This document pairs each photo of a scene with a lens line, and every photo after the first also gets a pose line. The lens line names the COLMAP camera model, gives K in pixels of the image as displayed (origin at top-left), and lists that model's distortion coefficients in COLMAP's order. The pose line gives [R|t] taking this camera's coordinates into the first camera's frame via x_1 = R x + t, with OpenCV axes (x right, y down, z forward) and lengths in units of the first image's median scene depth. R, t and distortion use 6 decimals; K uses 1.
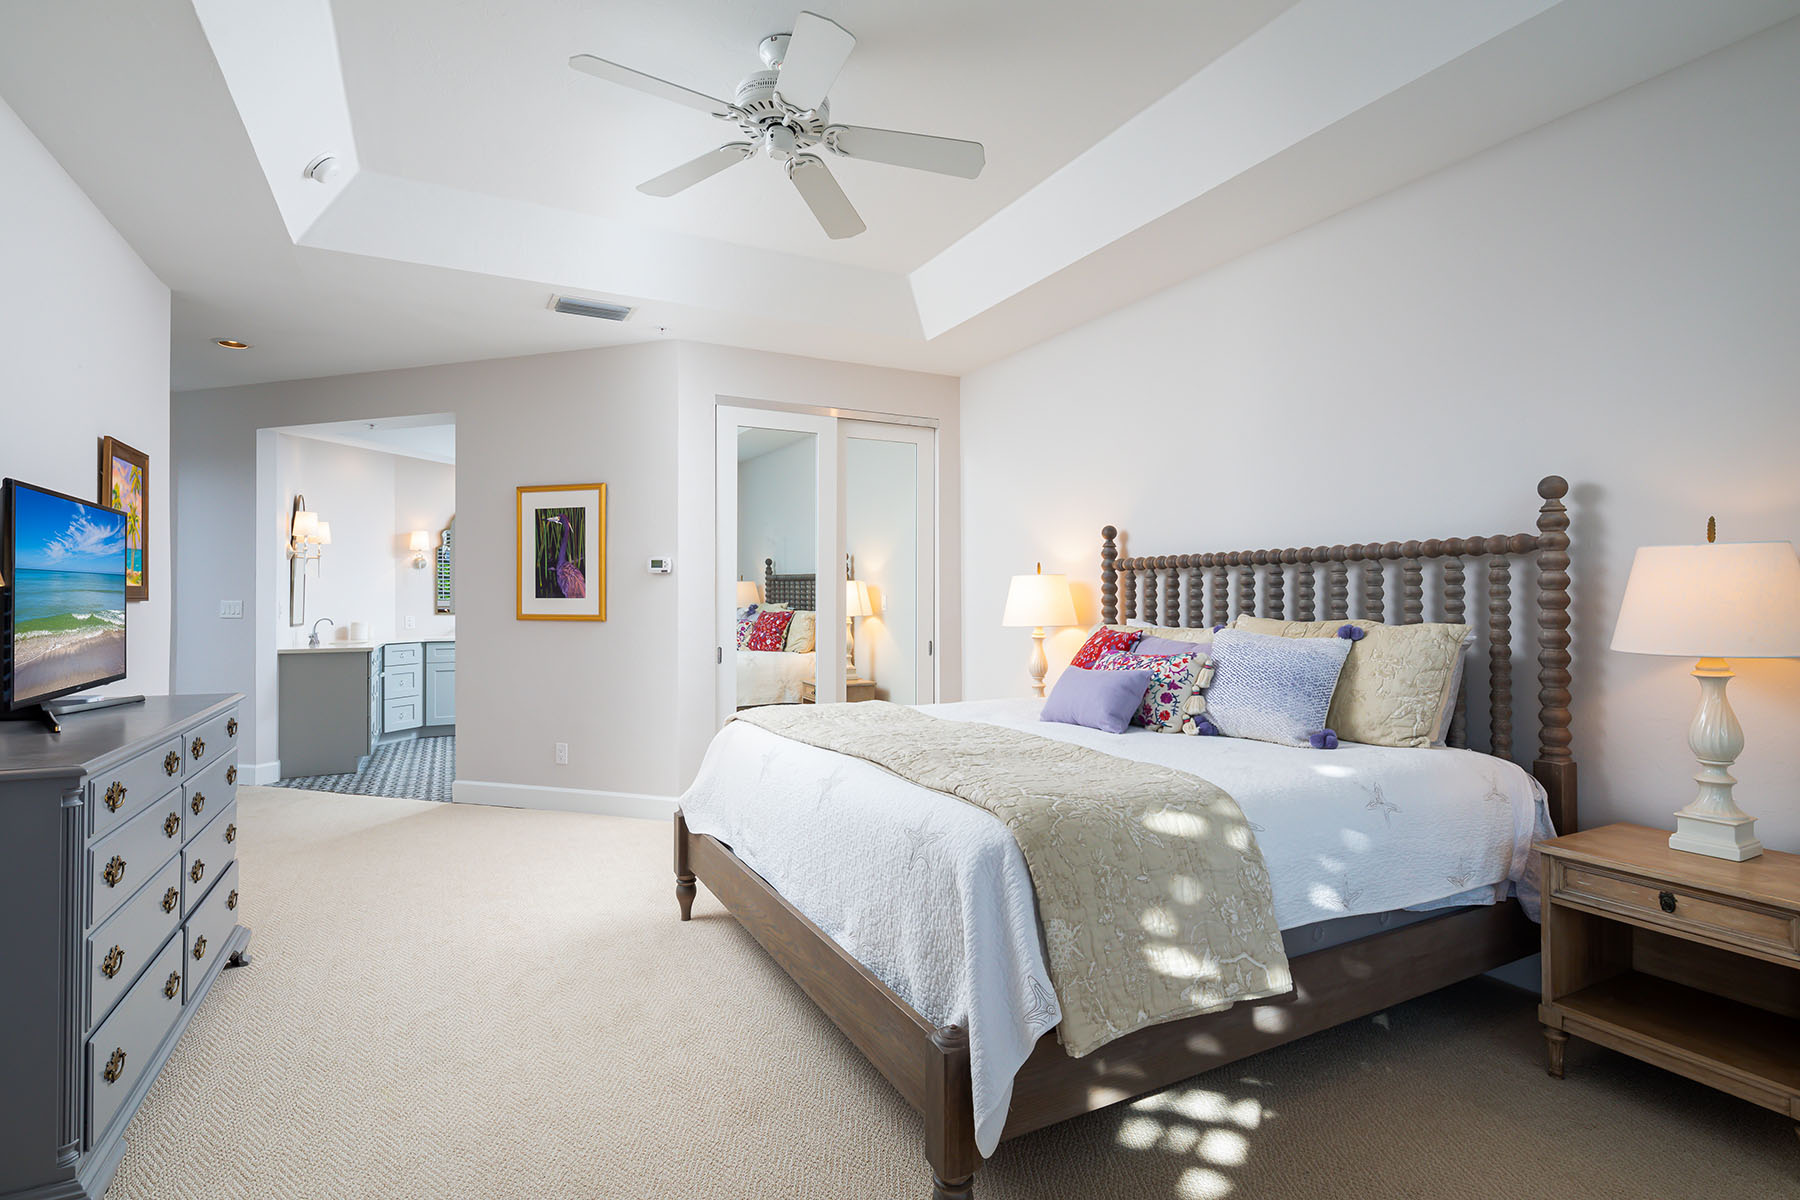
lens RADIAL K [[865.7, 0, 906.4], [0, 865.7, 593.7], [0, 0, 1]] dist [0.005365, -0.002245]
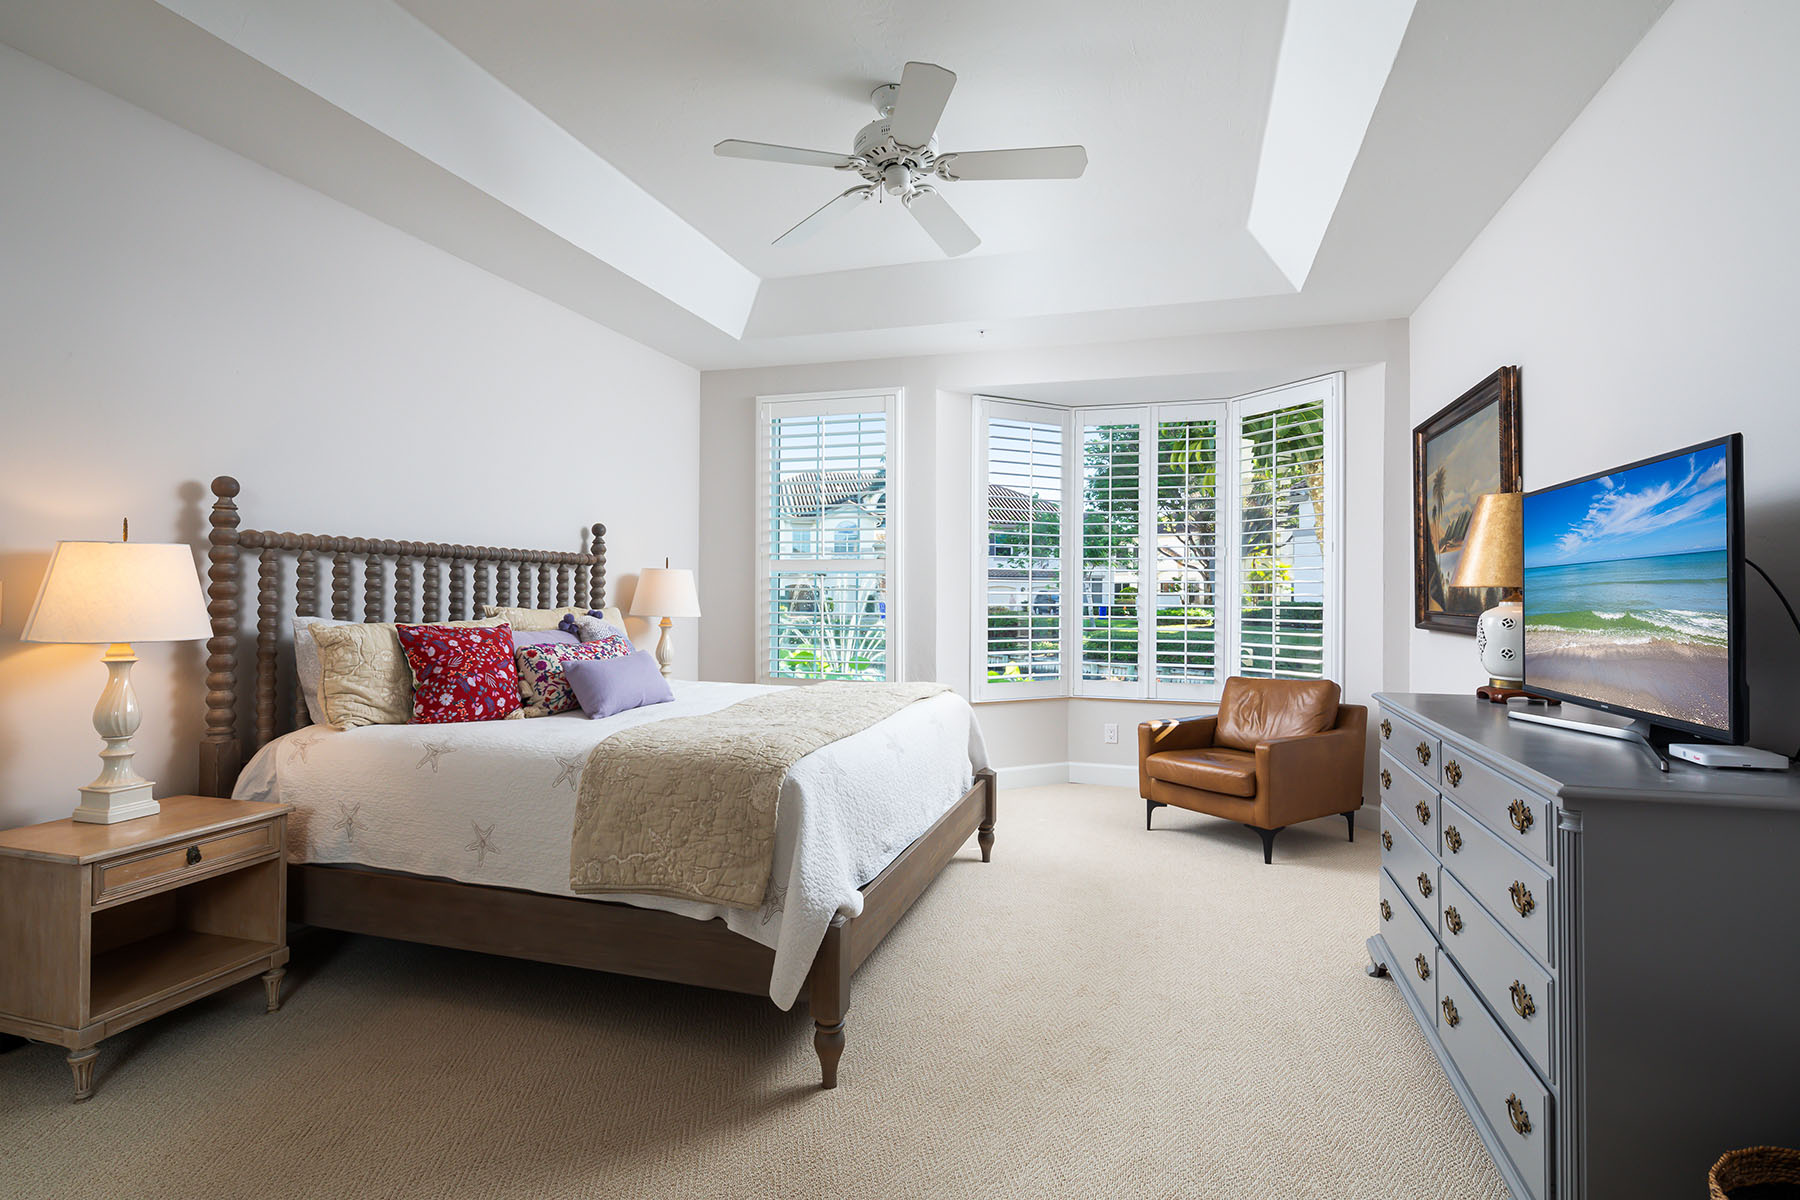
lens RADIAL K [[865.7, 0, 903.9], [0, 865.7, 596.5], [0, 0, 1]] dist [0.005365, -0.002245]
pose [[-0.716949, -0.002308, 0.697122, -1.028987], [-0.010352, 0.999920, -0.007336, 0.021038], [-0.697049, -0.012476, -0.716915, 2.008084]]
